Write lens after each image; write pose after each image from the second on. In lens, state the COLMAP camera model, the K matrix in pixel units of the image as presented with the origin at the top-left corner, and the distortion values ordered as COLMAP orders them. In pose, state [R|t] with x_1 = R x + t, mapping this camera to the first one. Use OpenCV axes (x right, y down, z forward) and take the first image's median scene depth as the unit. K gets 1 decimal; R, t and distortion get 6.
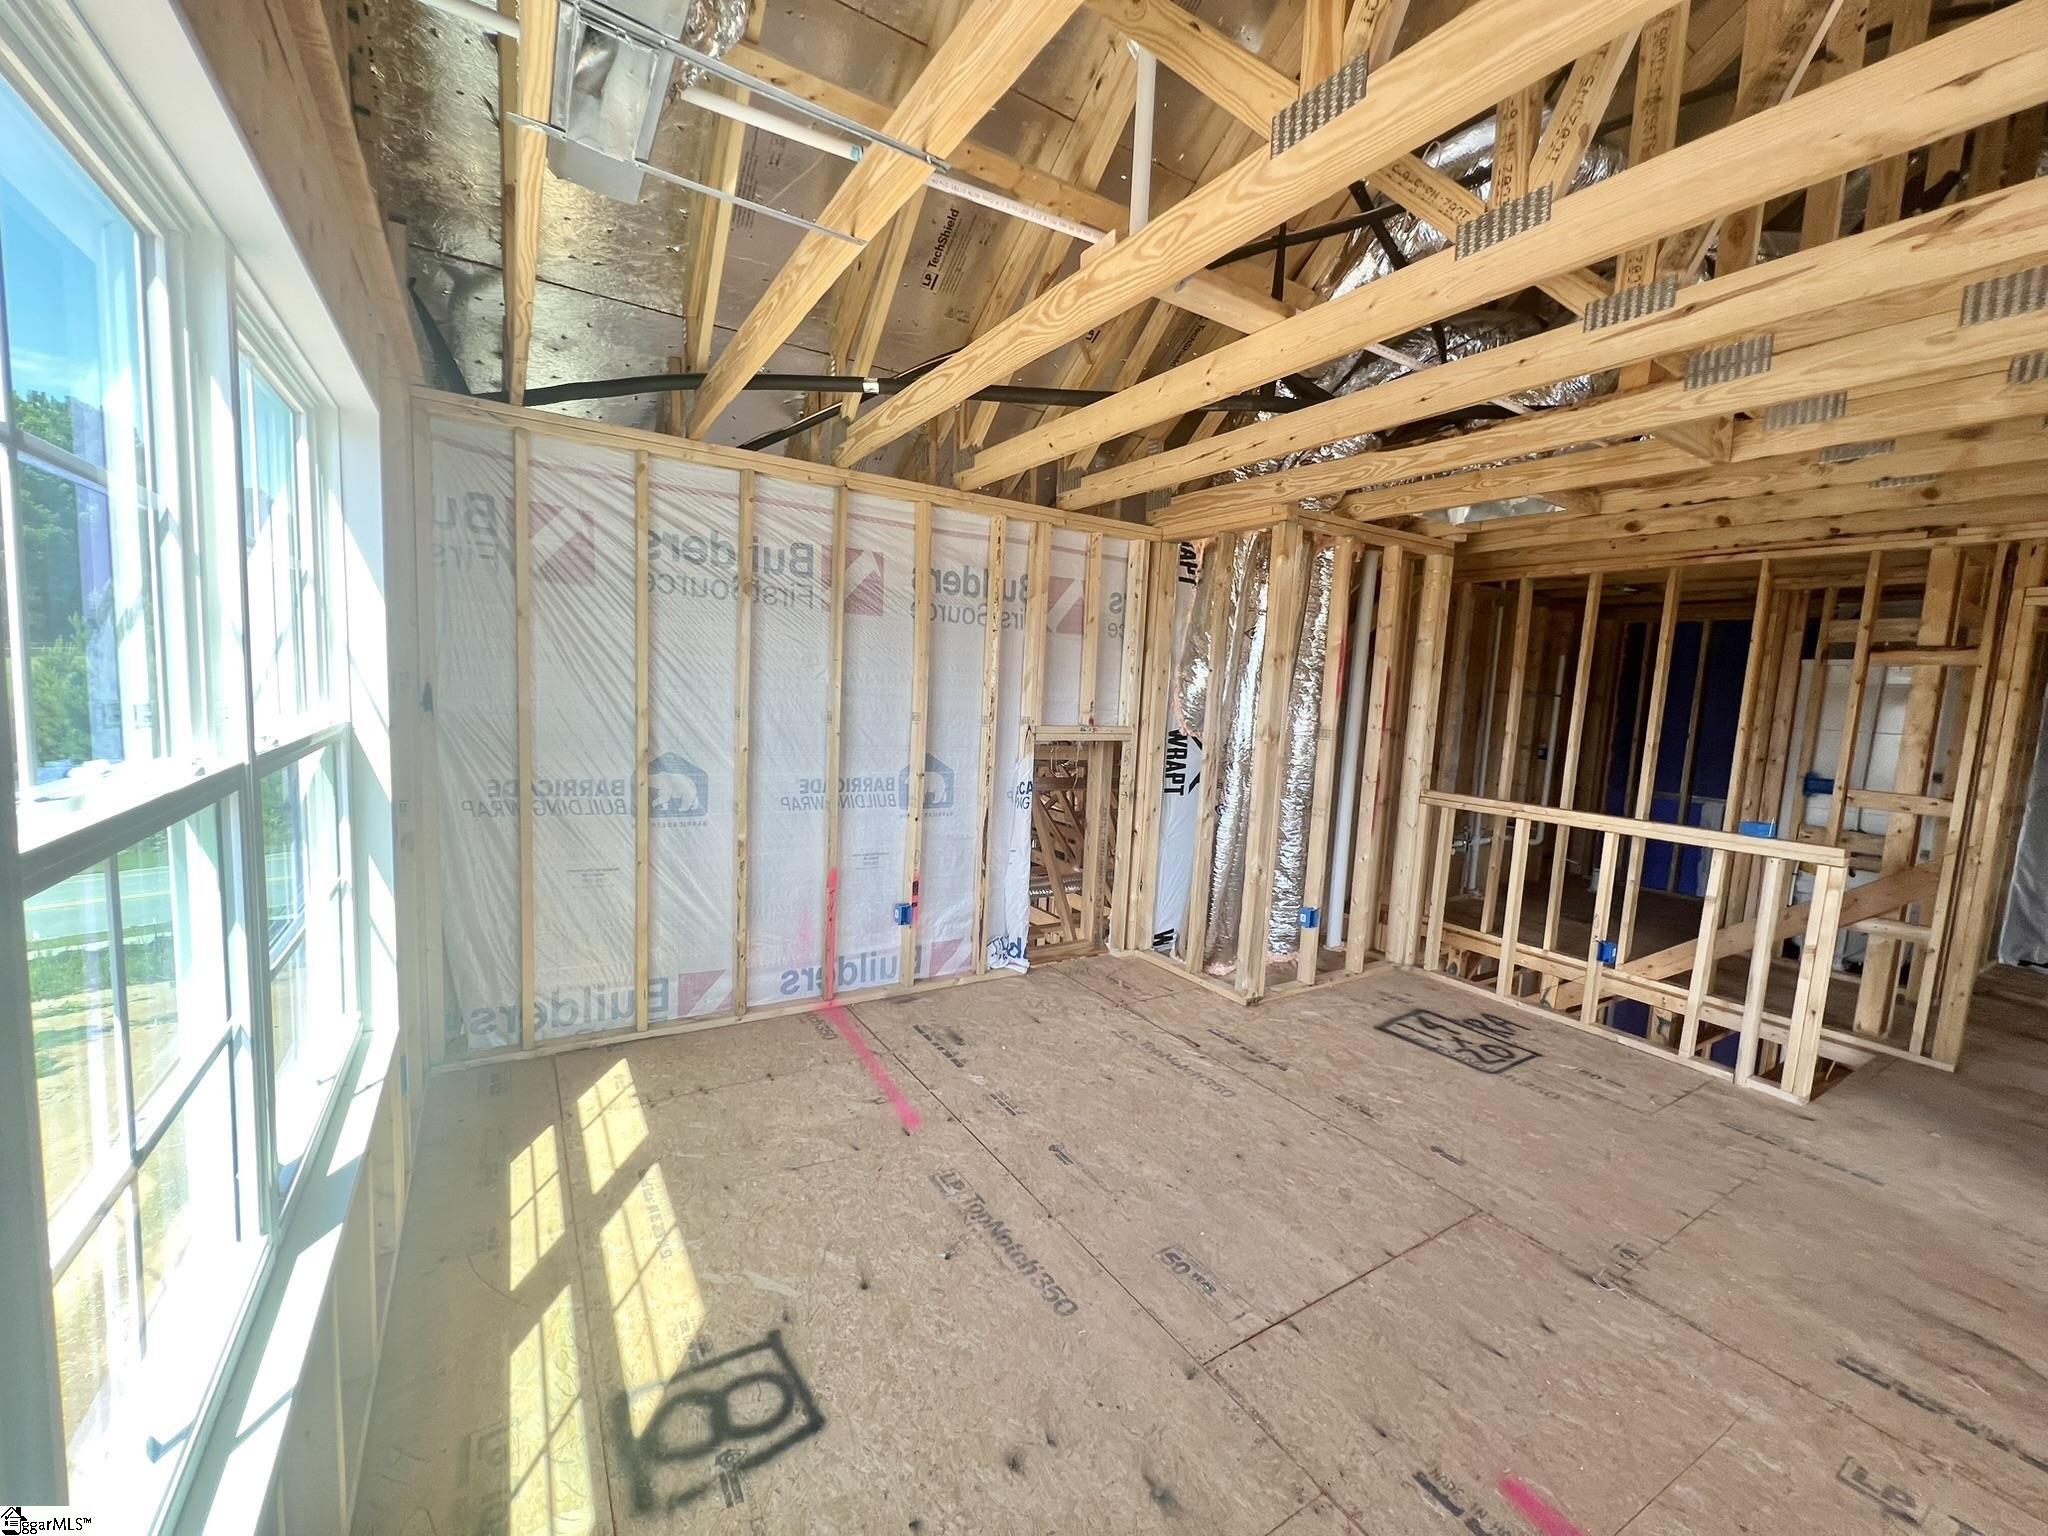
lens RADIAL K [[820.7, 0, 1024.0], [0, 820.7, 768.3], [0, 0, 1]] dist [-0.001691, 0.000538]
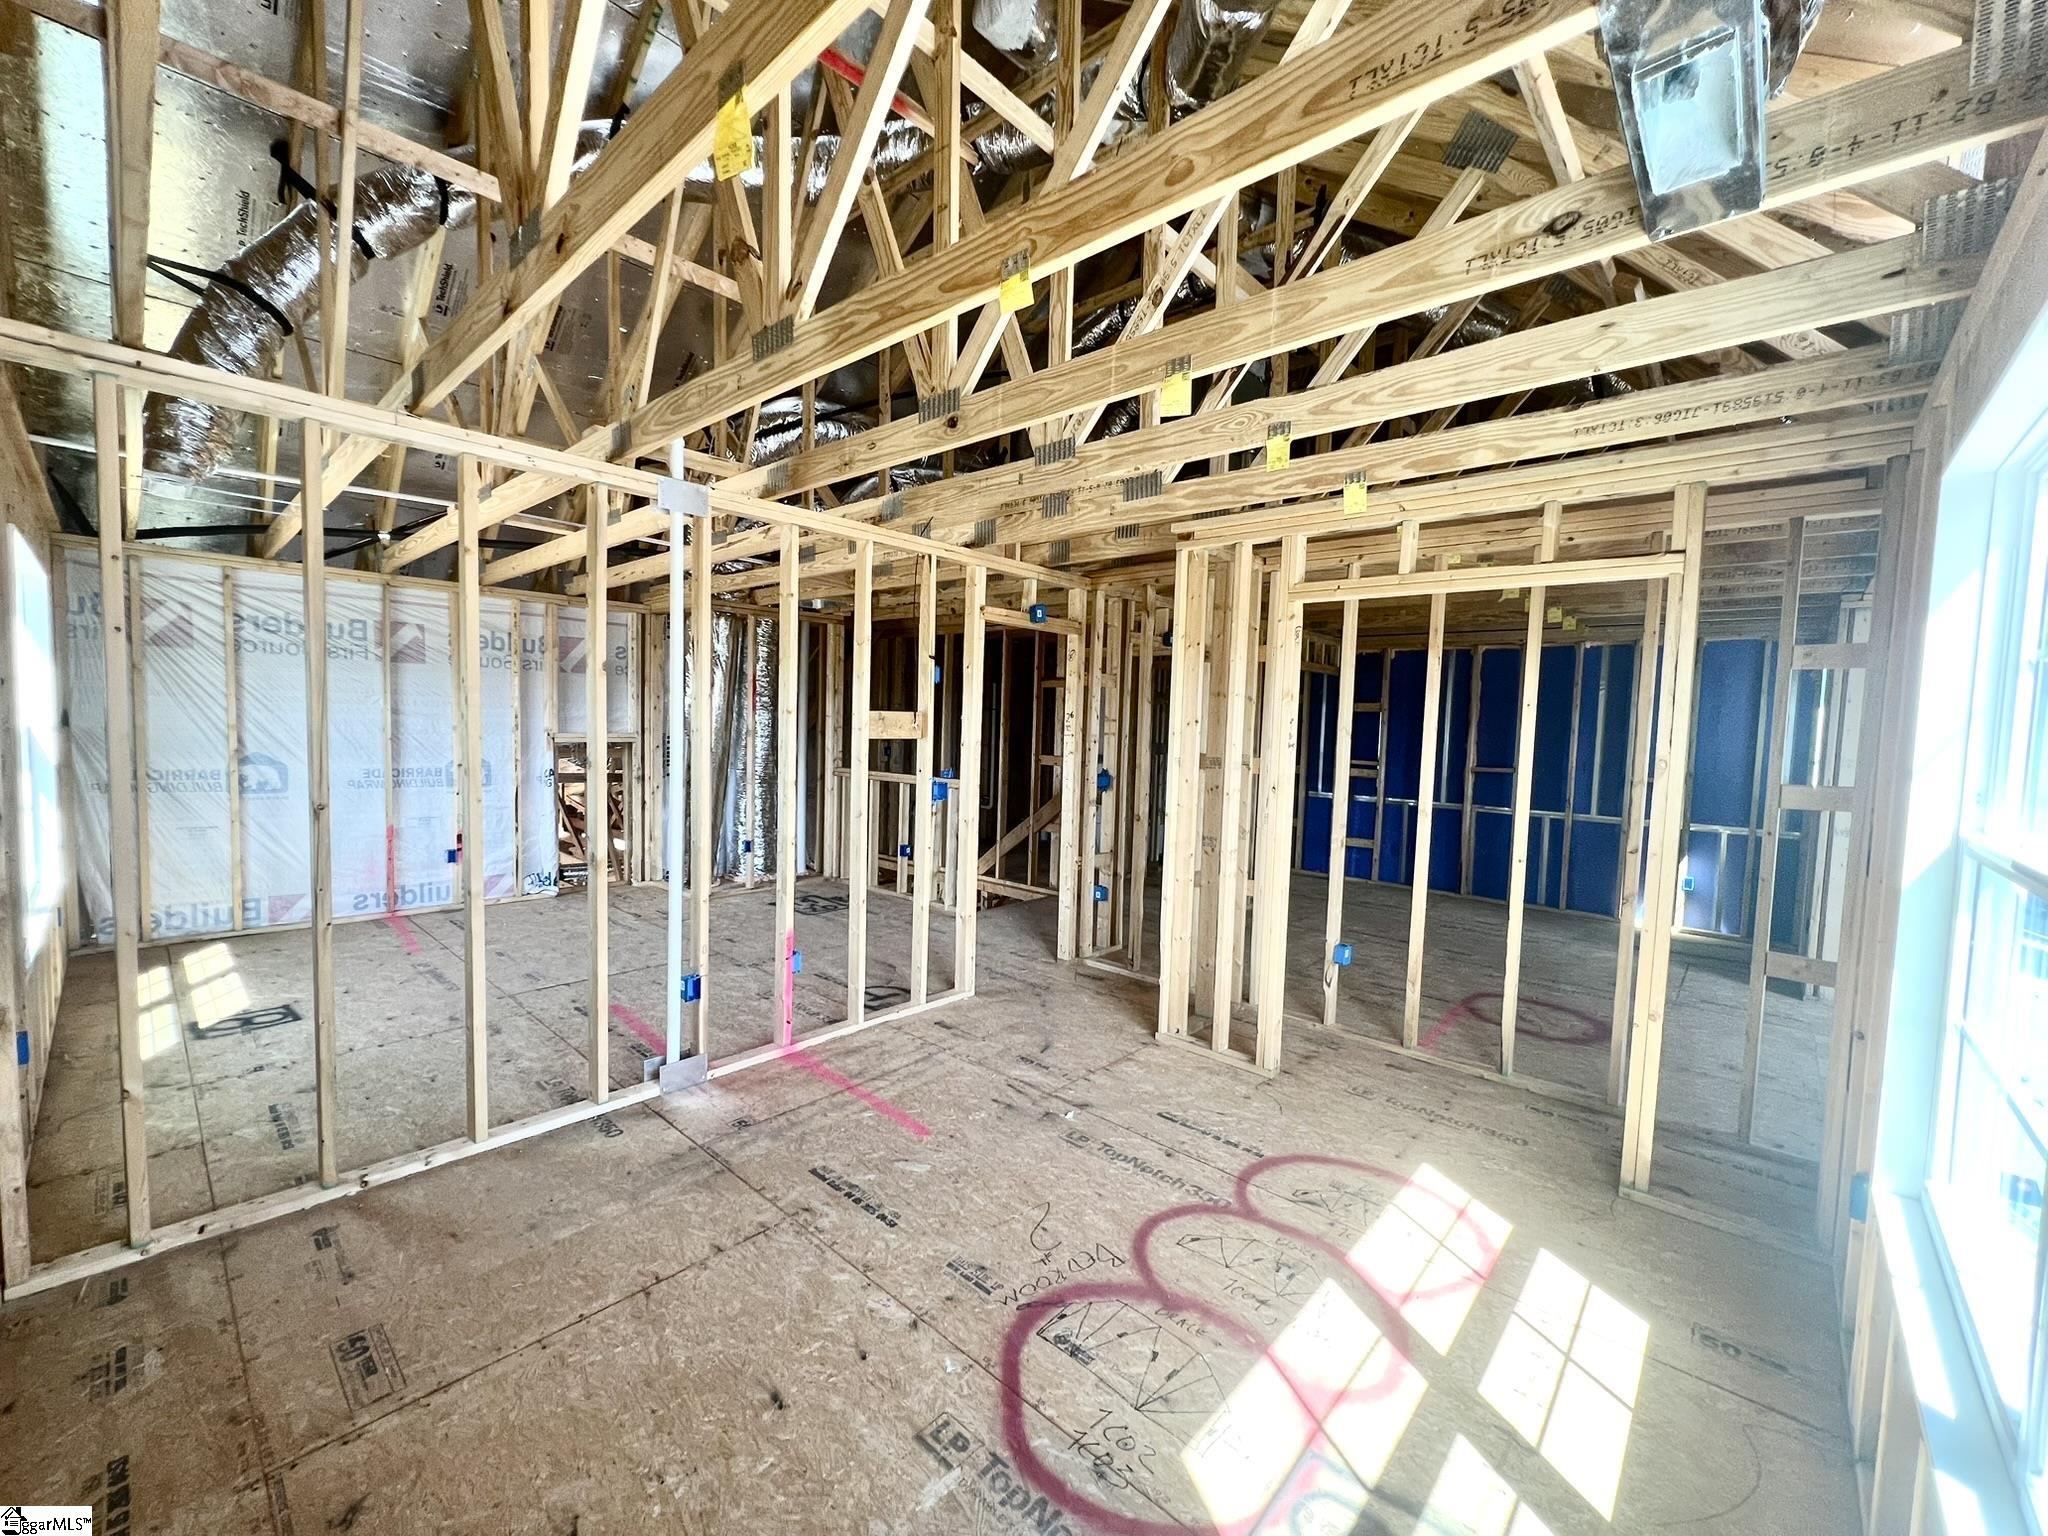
lens RADIAL K [[820.7, 0, 1024.5], [0, 820.7, 769.9], [0, 0, 1]] dist [-0.001691, 0.000538]
pose [[0.963624, -0.037354, 0.264637, 0.571747], [0.045917, 0.998600, -0.026243, 0.123837], [-0.263286, 0.037440, 0.963991, -0.904197]]
